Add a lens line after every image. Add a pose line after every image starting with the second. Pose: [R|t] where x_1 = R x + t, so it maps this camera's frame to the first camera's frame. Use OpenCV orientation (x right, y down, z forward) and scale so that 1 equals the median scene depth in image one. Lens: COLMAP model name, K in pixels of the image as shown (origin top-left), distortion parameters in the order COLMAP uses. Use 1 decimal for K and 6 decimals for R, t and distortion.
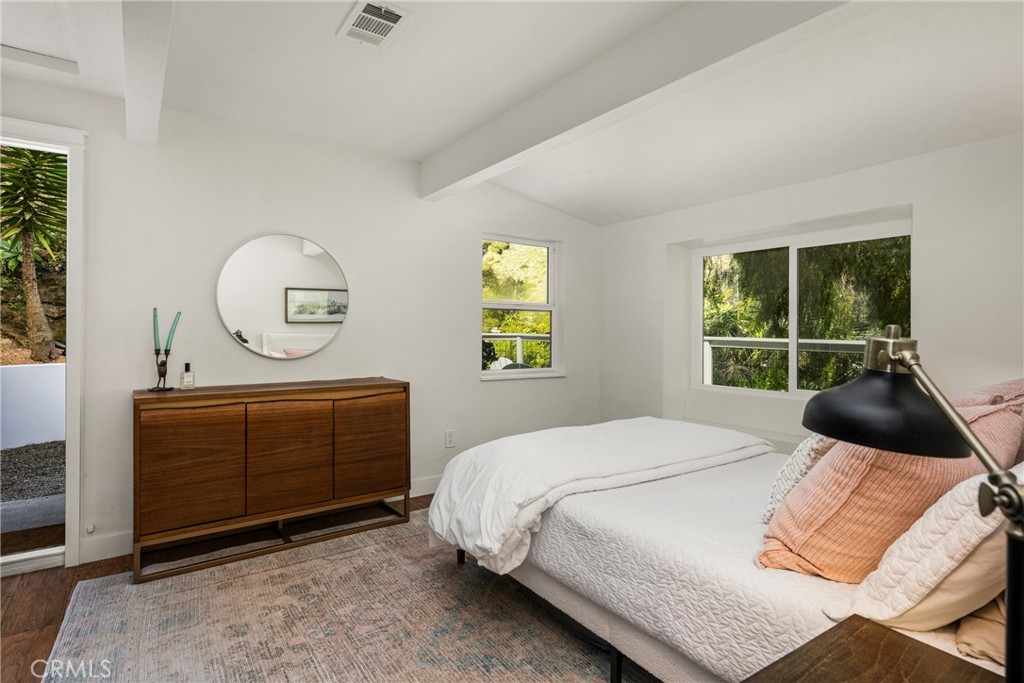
lens RADIAL K [[509.2, 0, 512.3], [0, 509.2, 336.0], [0, 0, 1]] dist [-0.000339, -0.000018]
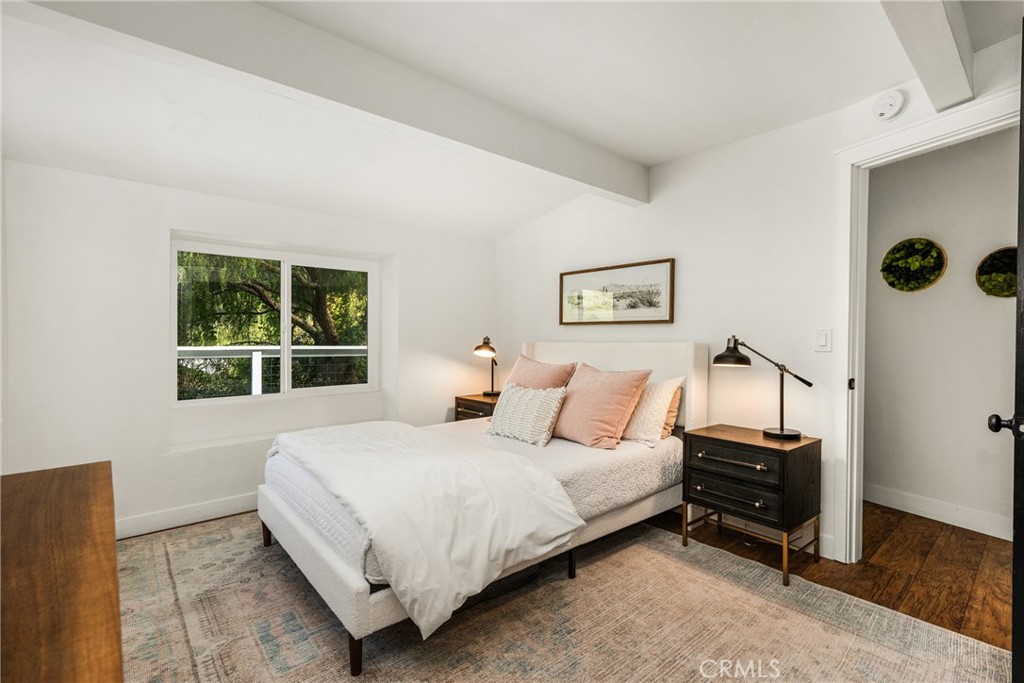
lens RADIAL K [[462.3, 0, 513.5], [0, 462.3, 342.4], [0, 0, 1]] dist [0.000378, -0.000011]
pose [[-0.086588, -0.004186, 0.996235, -0.530037], [0.005756, 0.999972, 0.004702, -0.004279], [-0.996228, 0.006142, -0.086562, 0.596665]]
